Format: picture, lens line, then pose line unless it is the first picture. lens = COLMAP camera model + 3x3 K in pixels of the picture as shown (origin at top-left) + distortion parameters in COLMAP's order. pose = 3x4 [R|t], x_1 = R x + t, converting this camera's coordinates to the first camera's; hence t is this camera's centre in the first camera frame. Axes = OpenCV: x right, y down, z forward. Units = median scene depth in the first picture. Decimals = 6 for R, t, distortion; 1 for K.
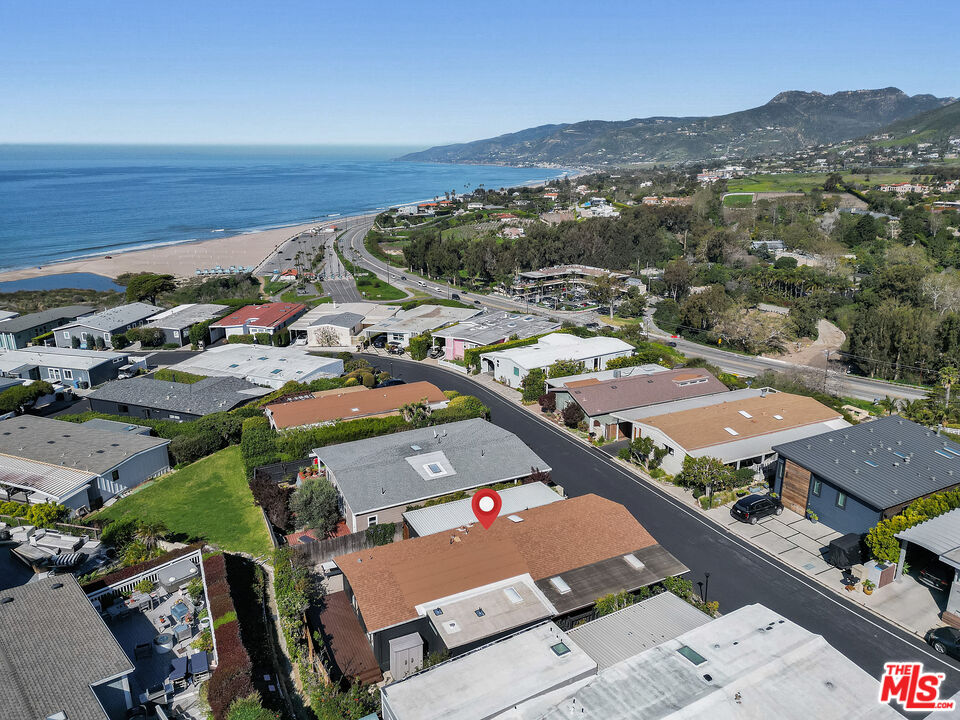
lens RADIAL K [[643.7, 0, 485.6], [0, 643.7, 359.0], [0, 0, 1]] dist [0.094154, -0.098581]
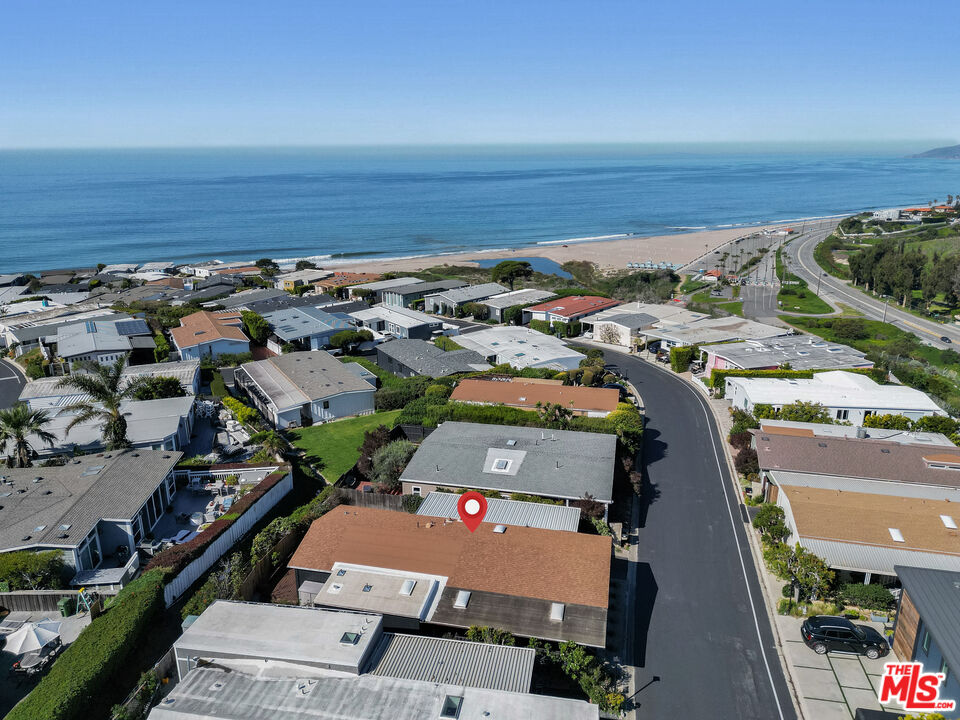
lens RADIAL K [[643.7, 0, 485.6], [0, 643.7, 359.0], [0, 0, 1]] dist [0.094154, -0.098581]
pose [[0.795555, 0.178970, -0.578846, 0.231044], [-0.178341, 0.982223, 0.058580, -0.024185], [0.579040, 0.056628, 0.813330, 0.077095]]
